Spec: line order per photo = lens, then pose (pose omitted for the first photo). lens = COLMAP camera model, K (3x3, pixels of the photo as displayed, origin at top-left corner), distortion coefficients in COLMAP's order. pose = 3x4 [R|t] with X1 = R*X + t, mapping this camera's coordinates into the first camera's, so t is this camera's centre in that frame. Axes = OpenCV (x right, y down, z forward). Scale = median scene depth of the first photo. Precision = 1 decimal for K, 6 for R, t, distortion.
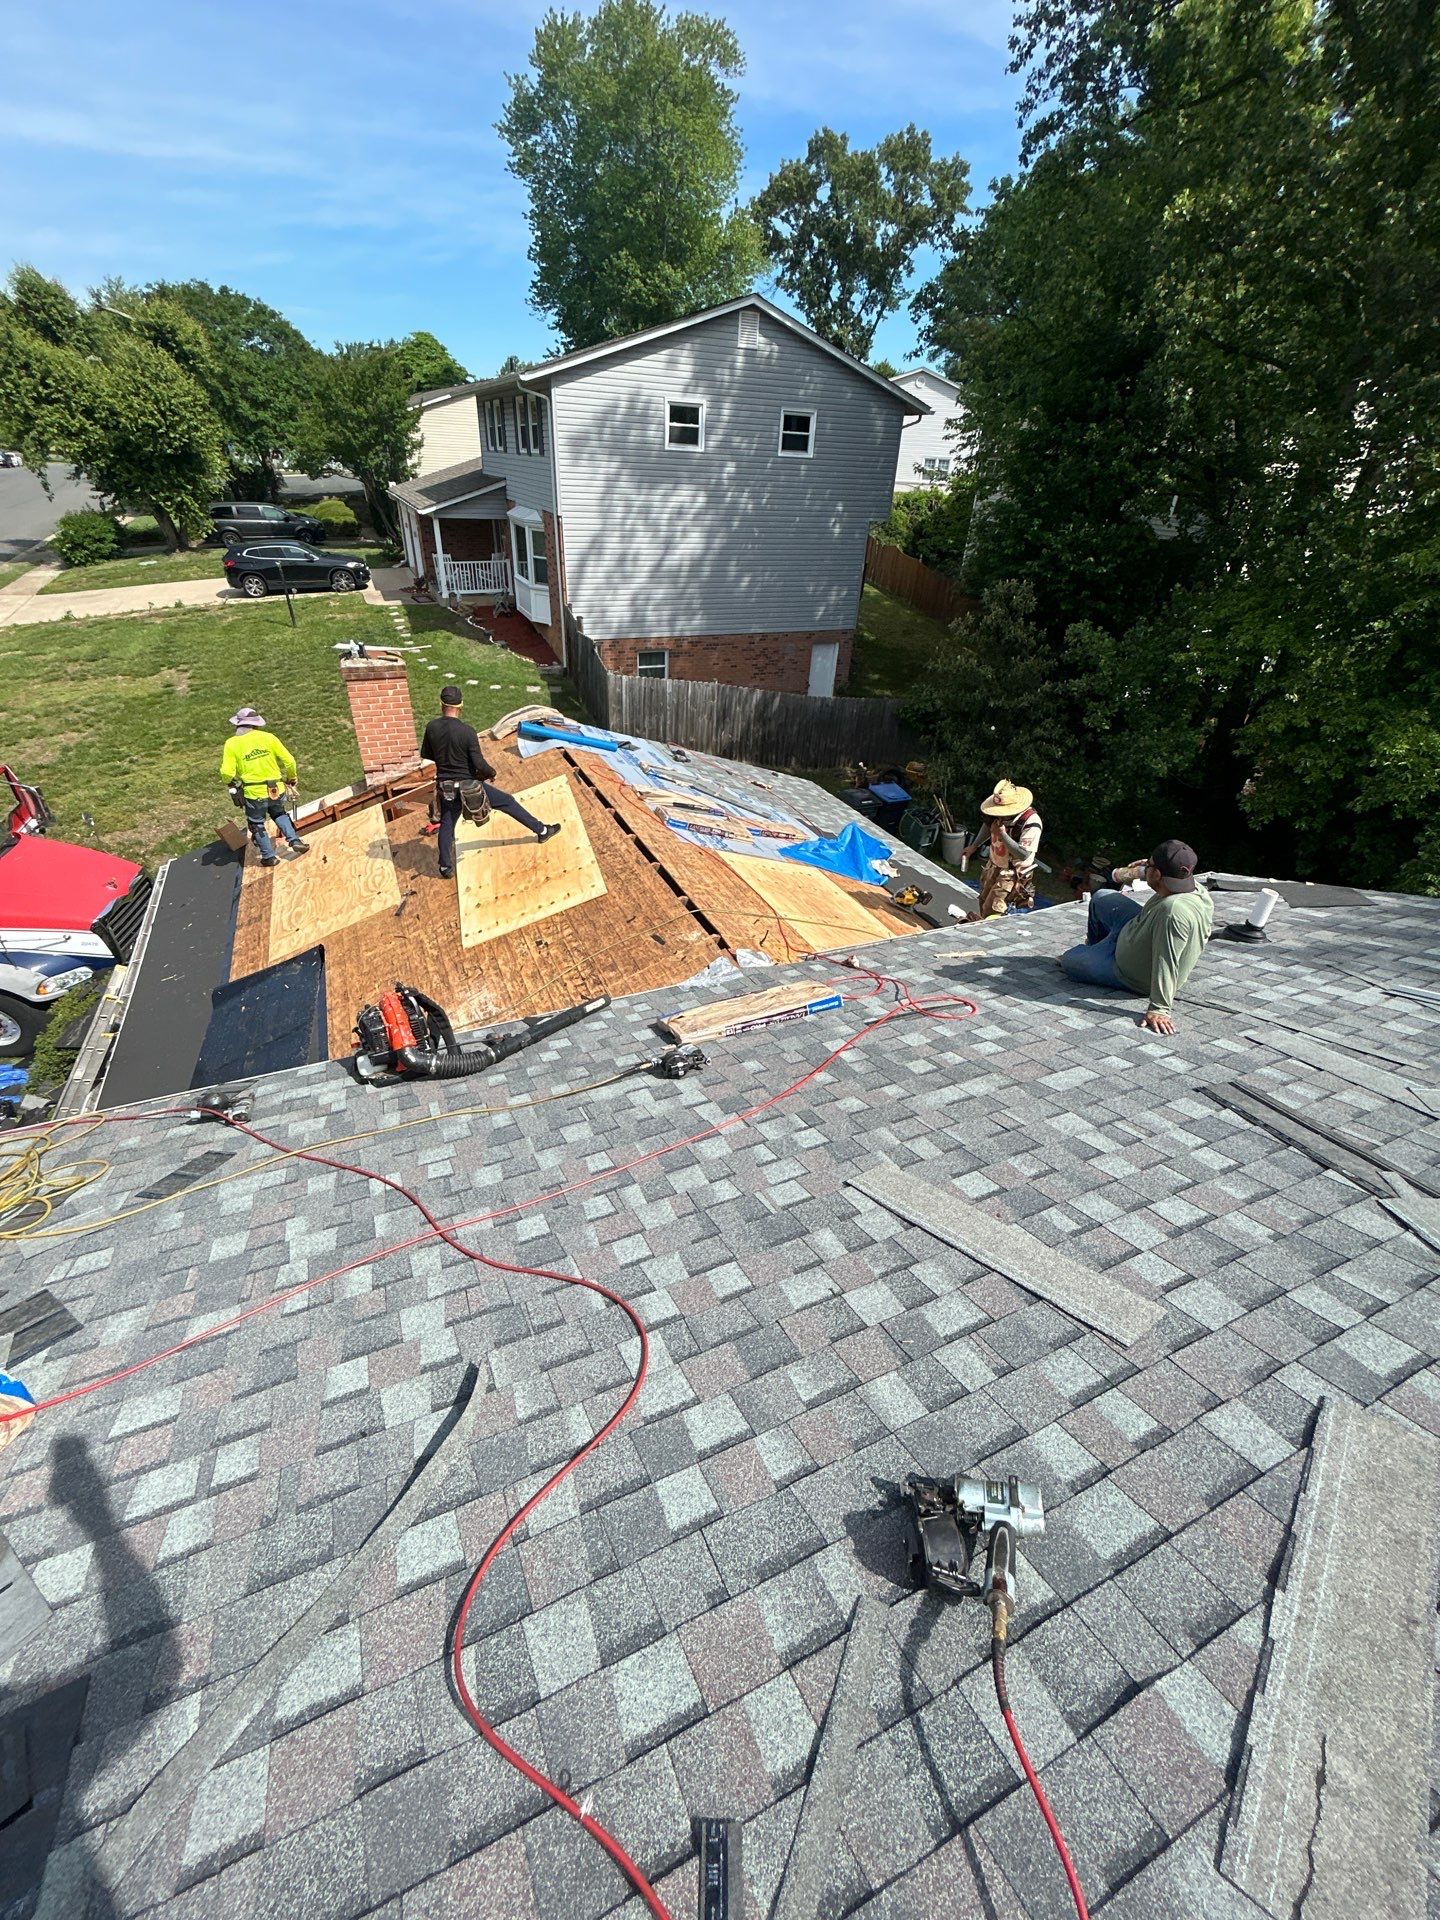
lens RADIAL K [[774.5, 0, 719.1], [0, 774.5, 958.0], [0, 0, 1]] dist [0.000906, 0.000358]
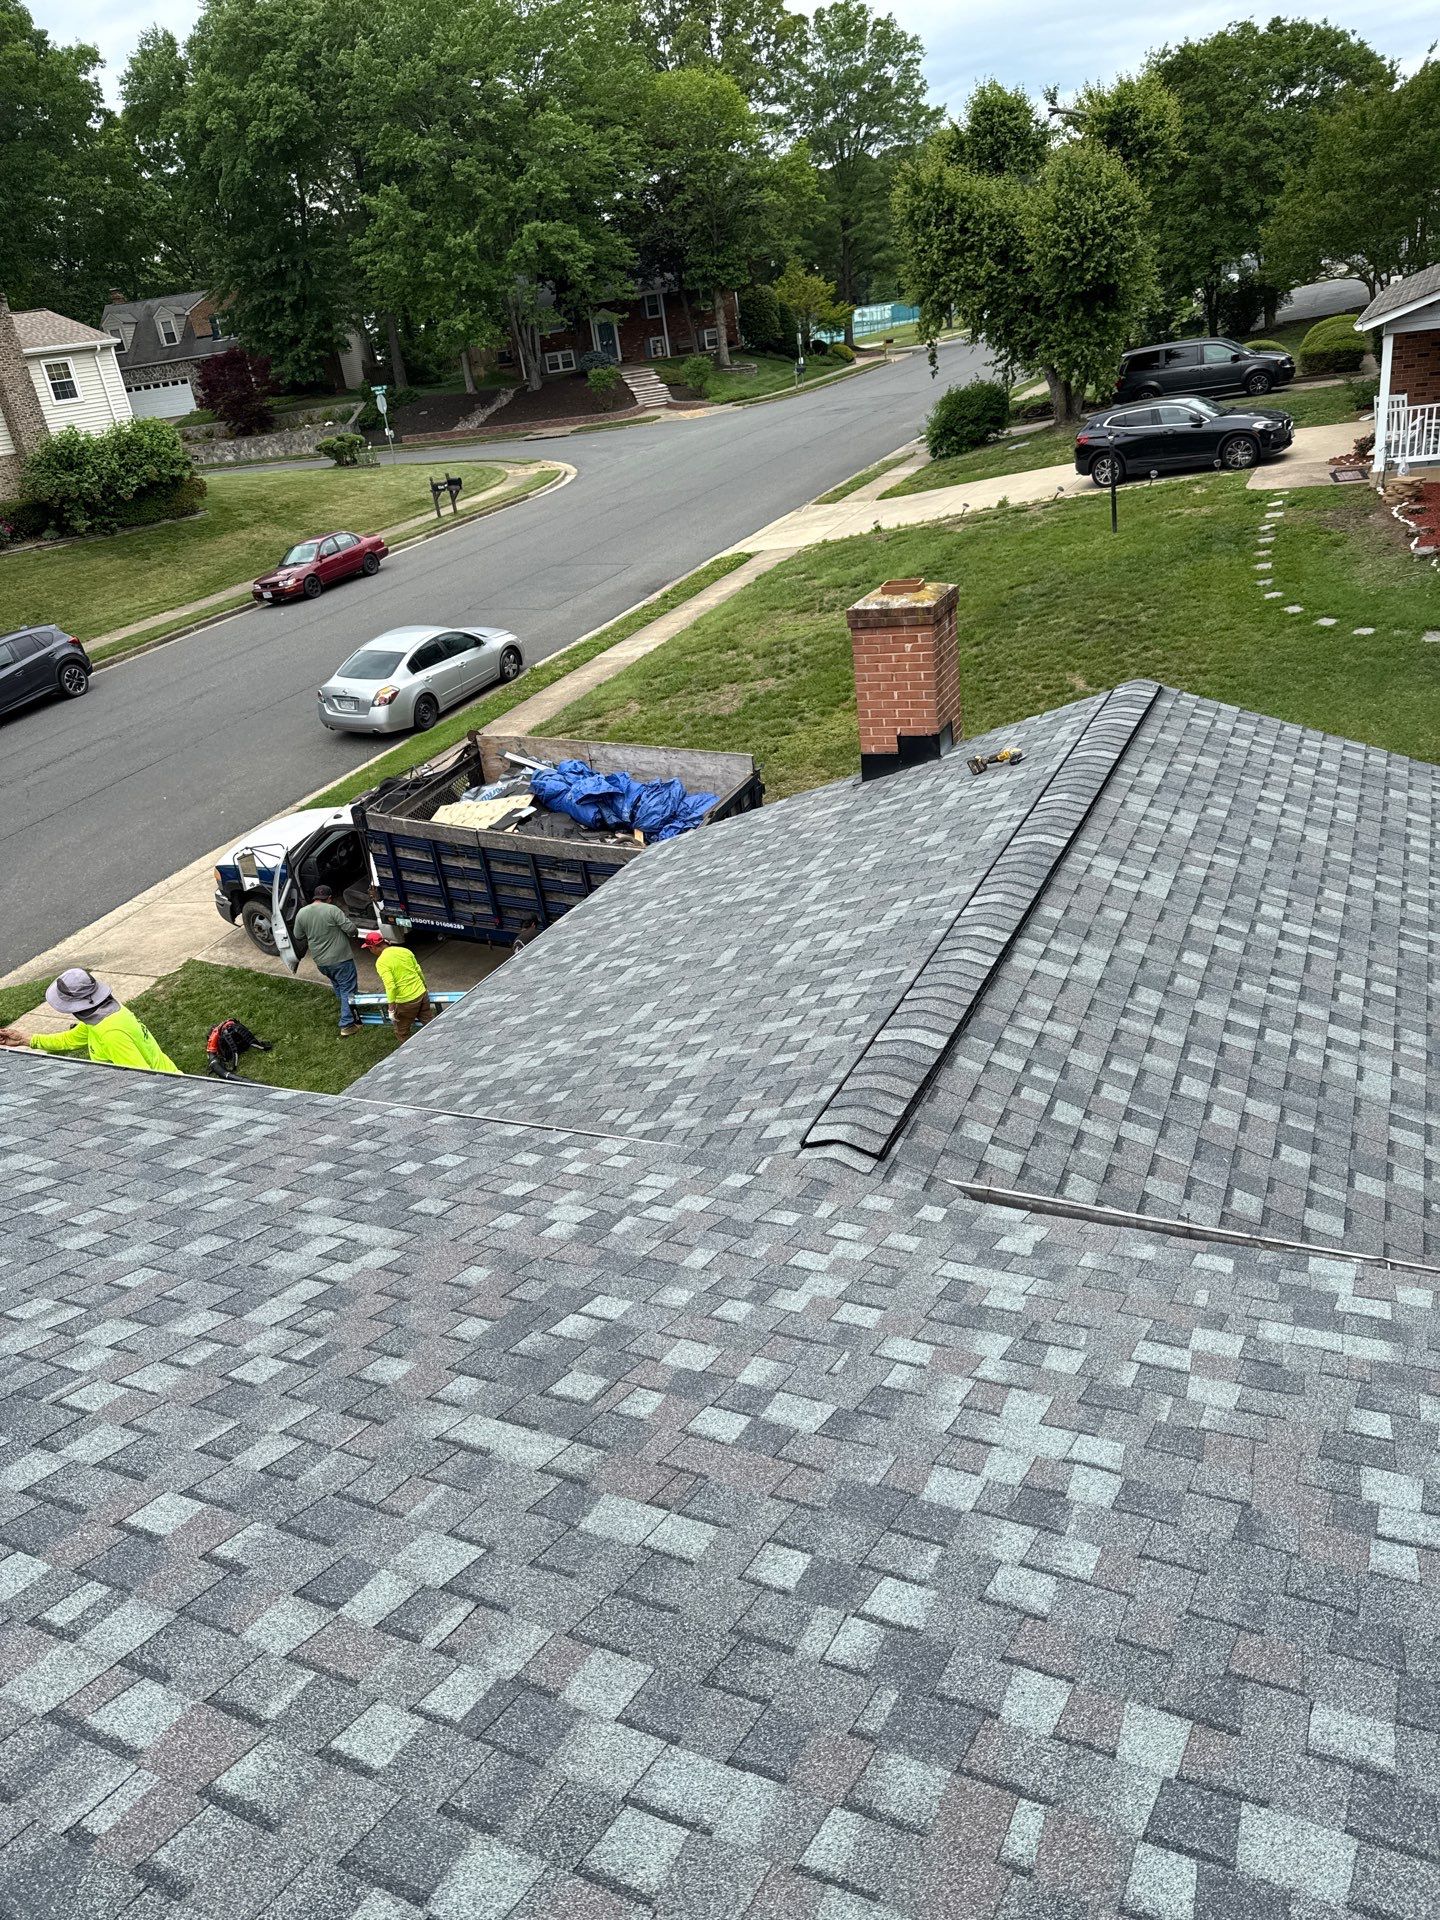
lens RADIAL K [[1372.5, 0, 709.2], [0, 1372.5, 956.0], [0, 0, 1]] dist [0.016291, -0.009578]
pose [[0.634462, 0.202204, -0.746038, 0.396964], [-0.270195, 0.962305, 0.031035, -0.083891], [0.724191, 0.181885, 0.665180, 0.151327]]
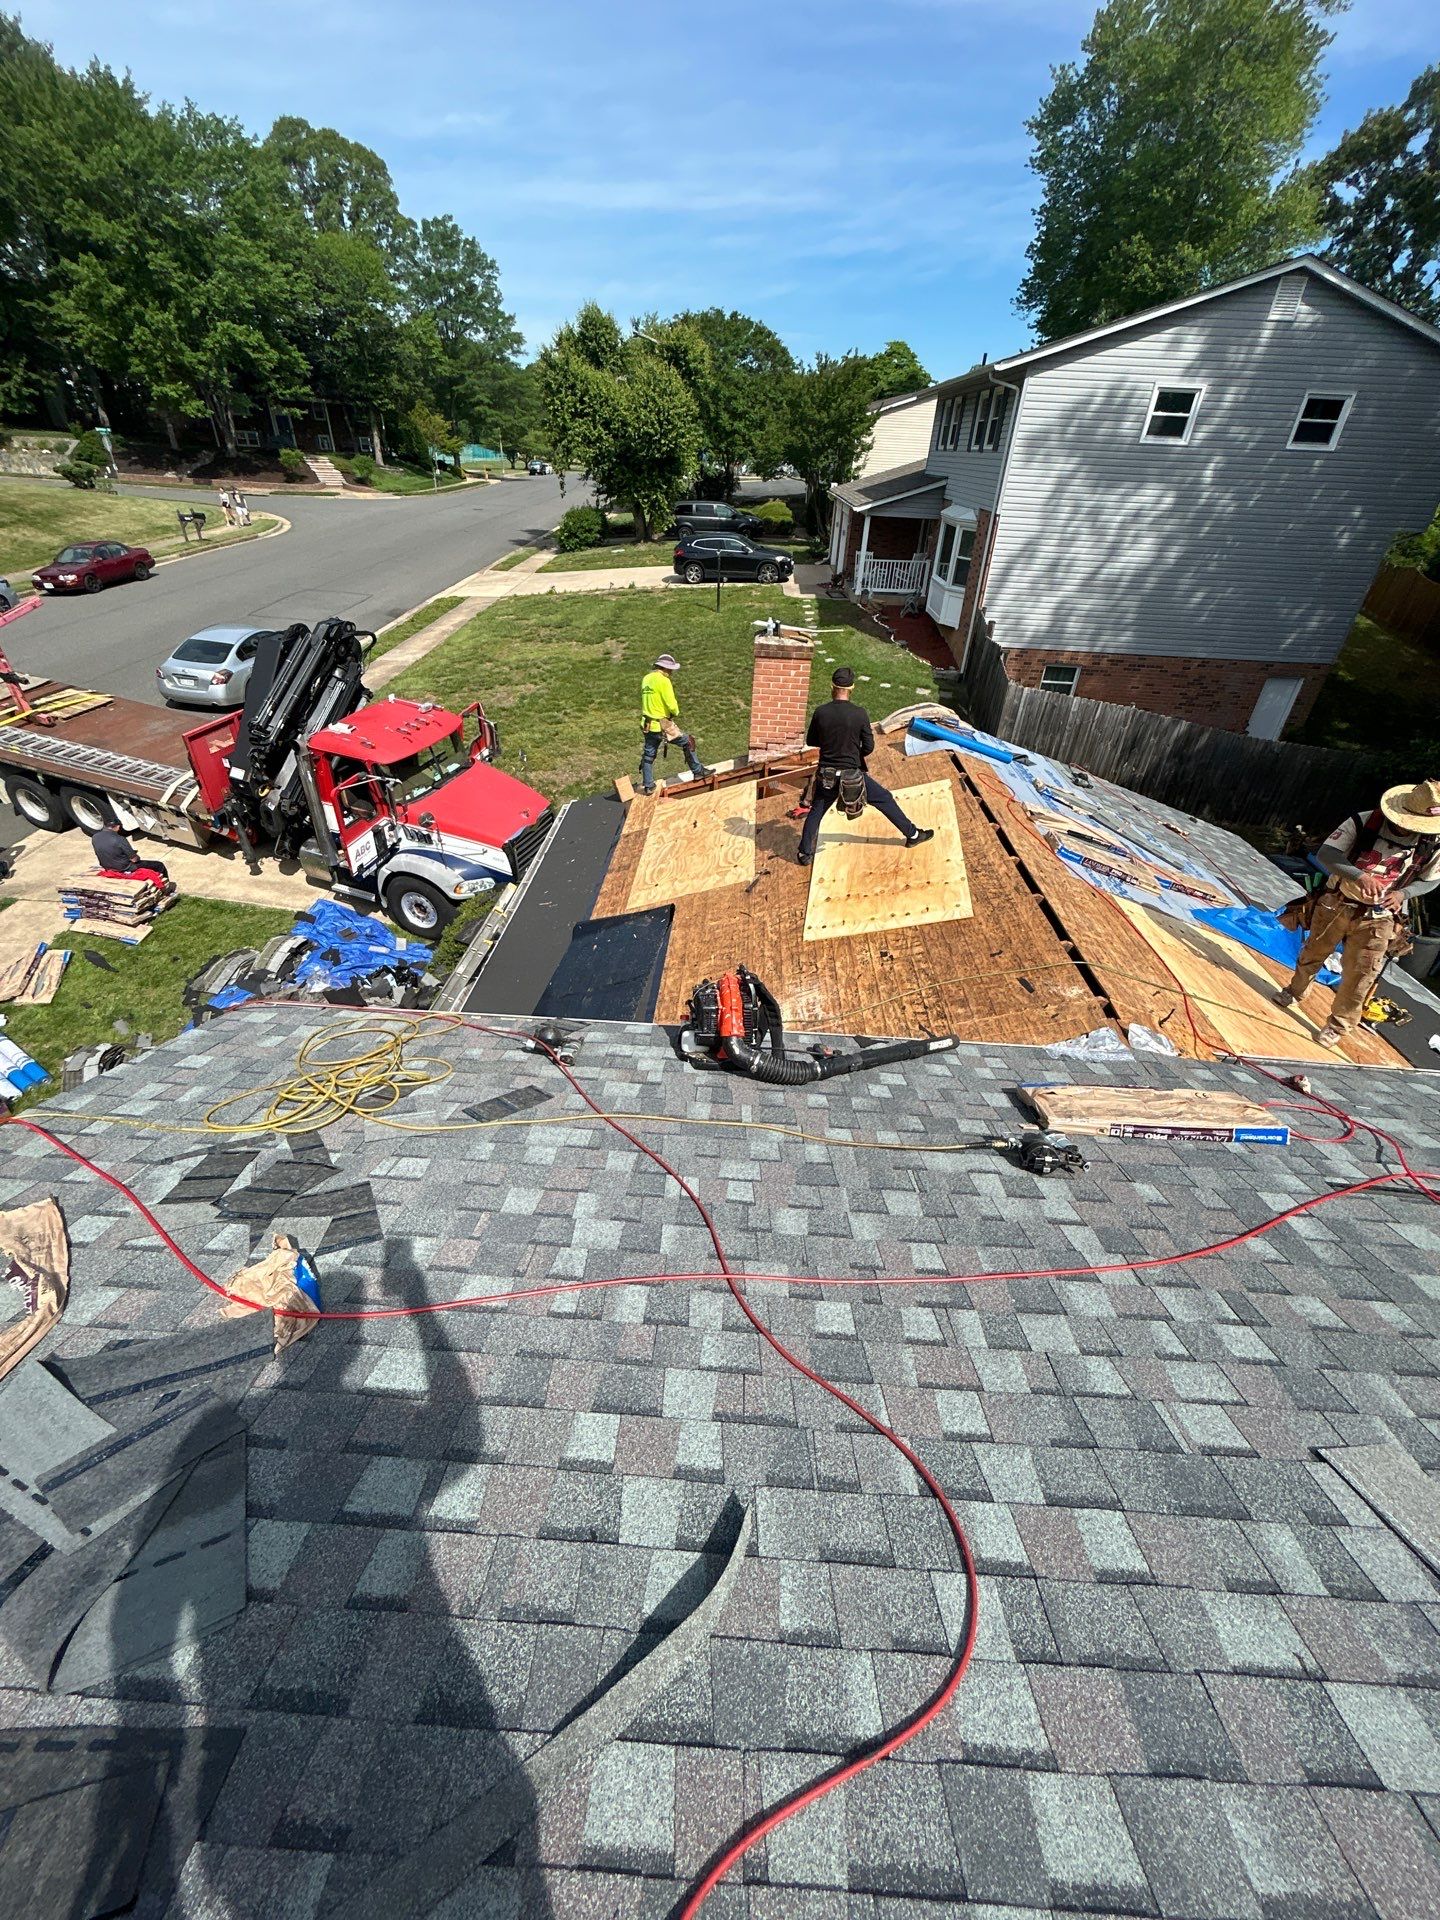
lens RADIAL K [[774.5, 0, 719.1], [0, 774.5, 958.0], [0, 0, 1]] dist [0.000906, 0.000358]
pose [[0.892818, 0.241096, -0.380458, -0.039429], [-0.244622, 0.968798, 0.039875, -0.002745], [0.378200, 0.057467, 0.923938, 0.060818]]
